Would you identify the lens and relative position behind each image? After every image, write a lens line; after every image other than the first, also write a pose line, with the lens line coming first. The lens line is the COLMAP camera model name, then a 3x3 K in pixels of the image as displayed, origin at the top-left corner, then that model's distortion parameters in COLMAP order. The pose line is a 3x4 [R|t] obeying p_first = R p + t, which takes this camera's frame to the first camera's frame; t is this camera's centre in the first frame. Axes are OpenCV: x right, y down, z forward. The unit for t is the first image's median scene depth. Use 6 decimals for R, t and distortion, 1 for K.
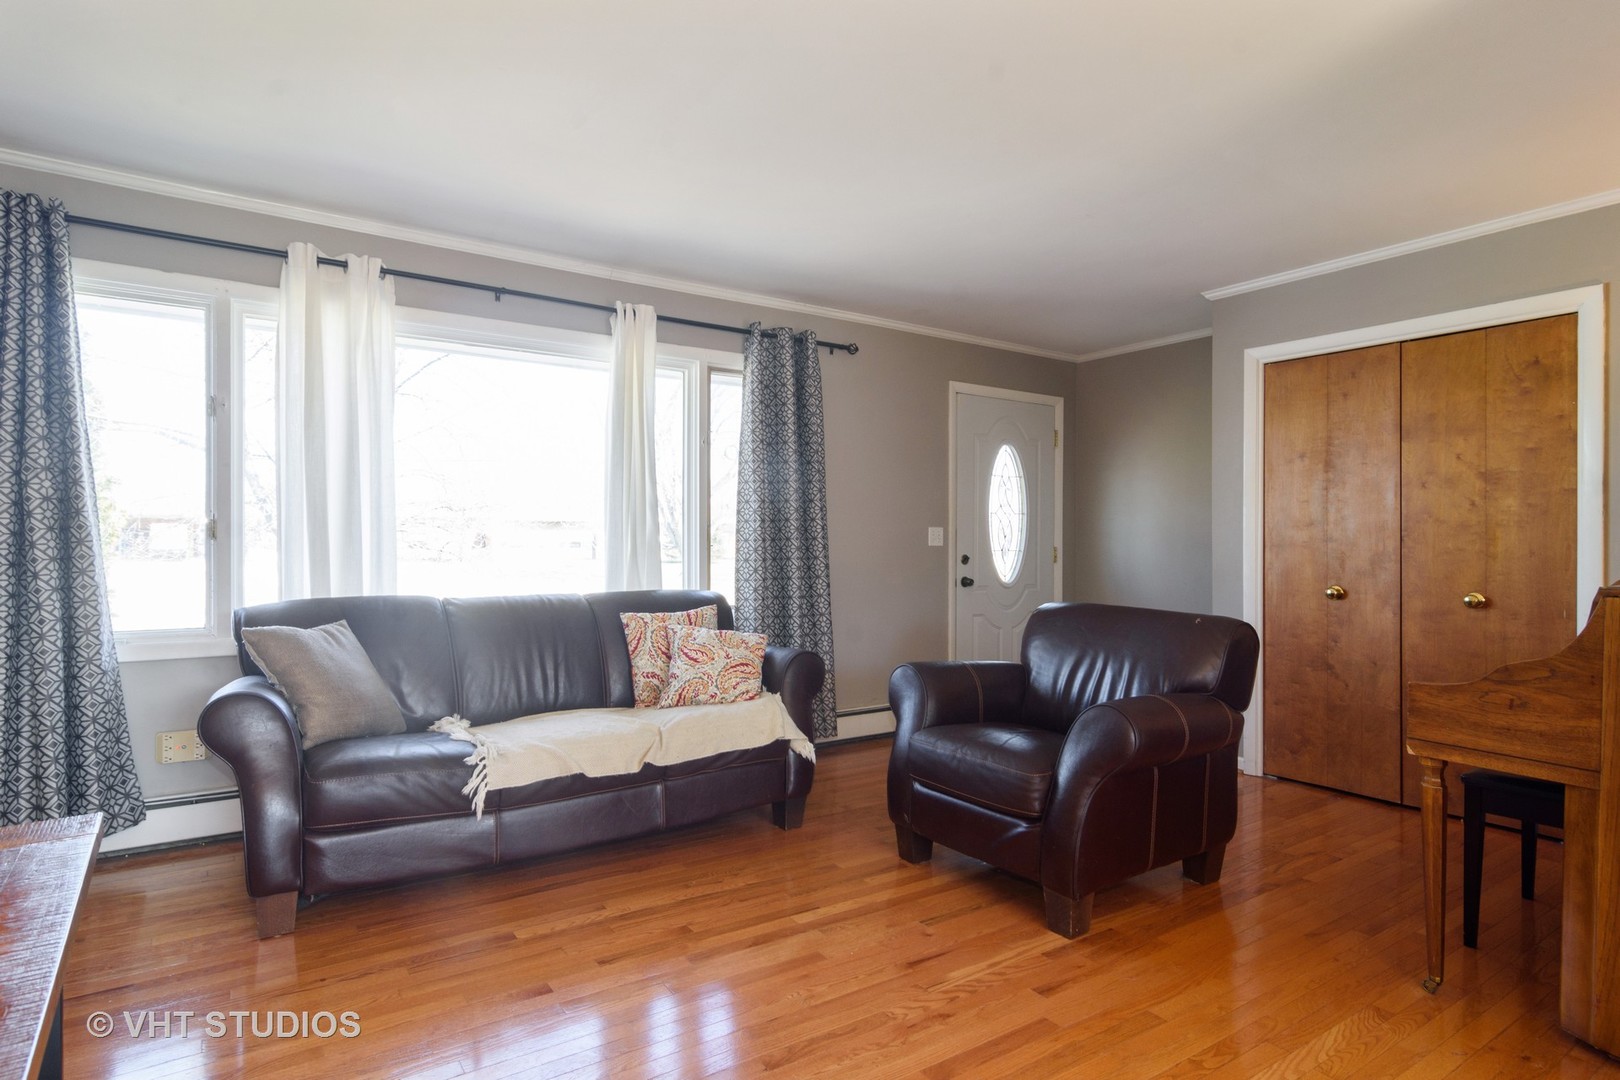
lens RADIAL K [[871.4, 0, 809.6], [0, 871.4, 544.9], [0, 0, 1]] dist [-0.001876, 0.002141]
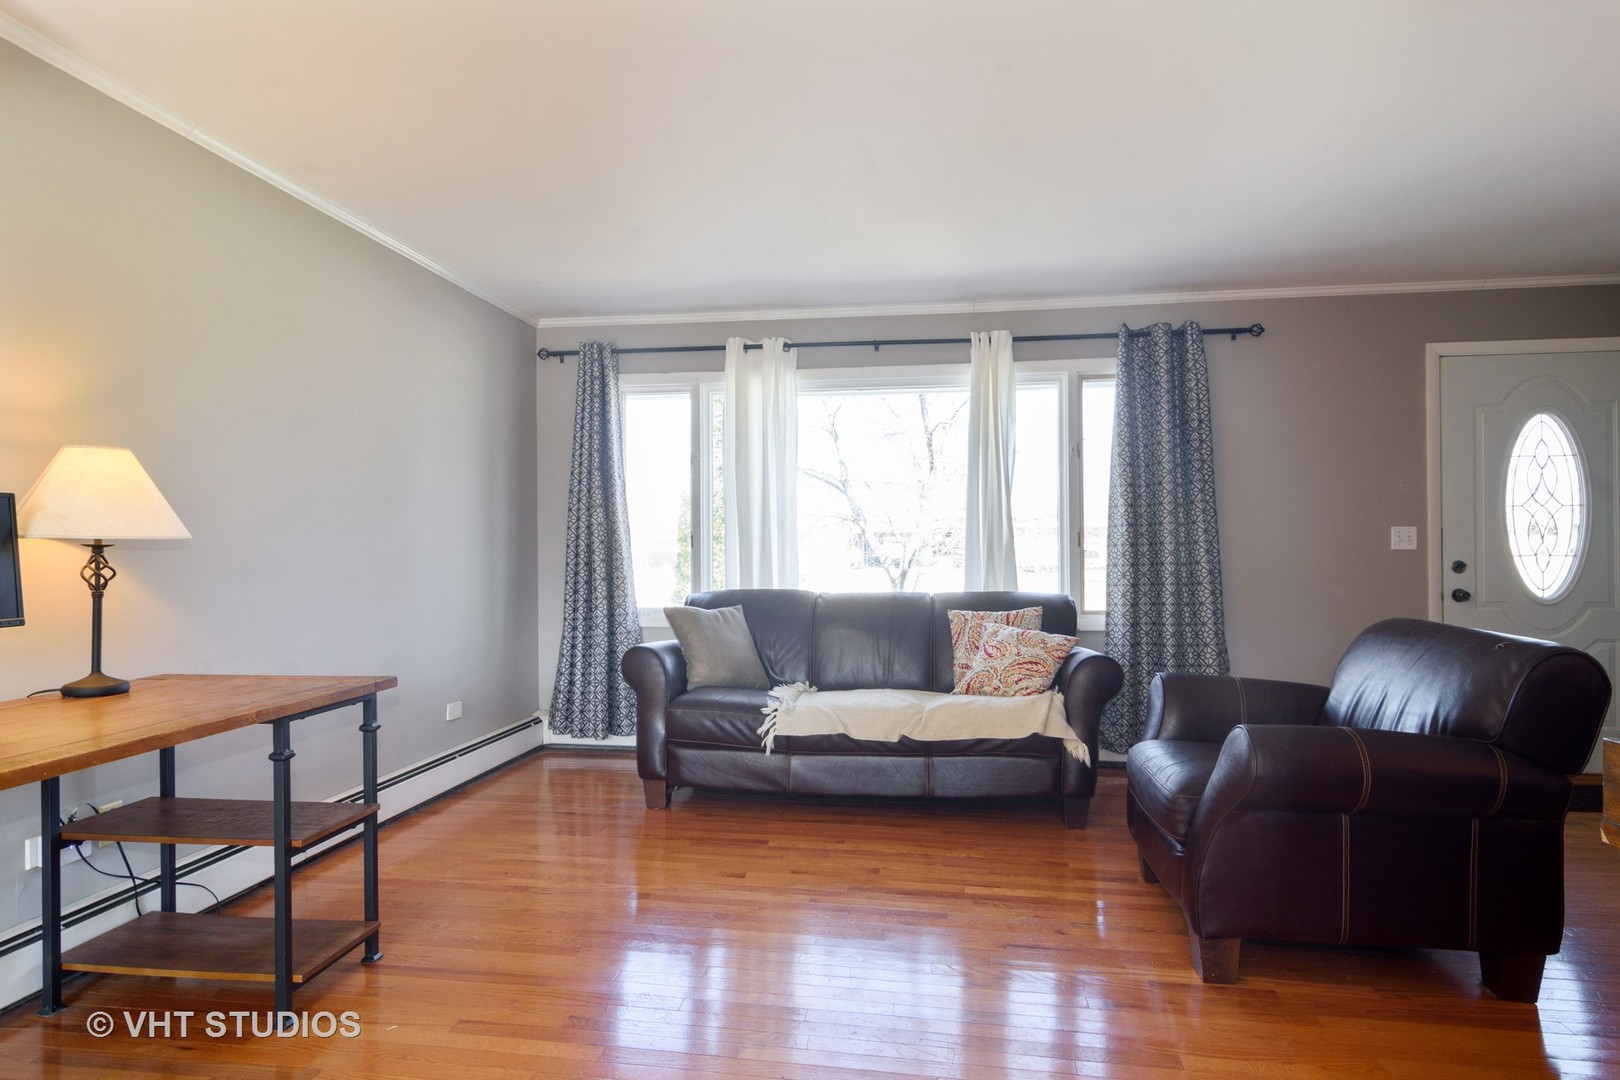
lens RADIAL K [[871.4, 0, 808.7], [0, 871.4, 547.9], [0, 0, 1]] dist [-0.001876, 0.002141]
pose [[0.736901, -0.008812, -0.675943, 0.444929], [0.004090, 0.999955, -0.008577, 0.006723], [0.675988, 0.003556, 0.736904, 0.041669]]
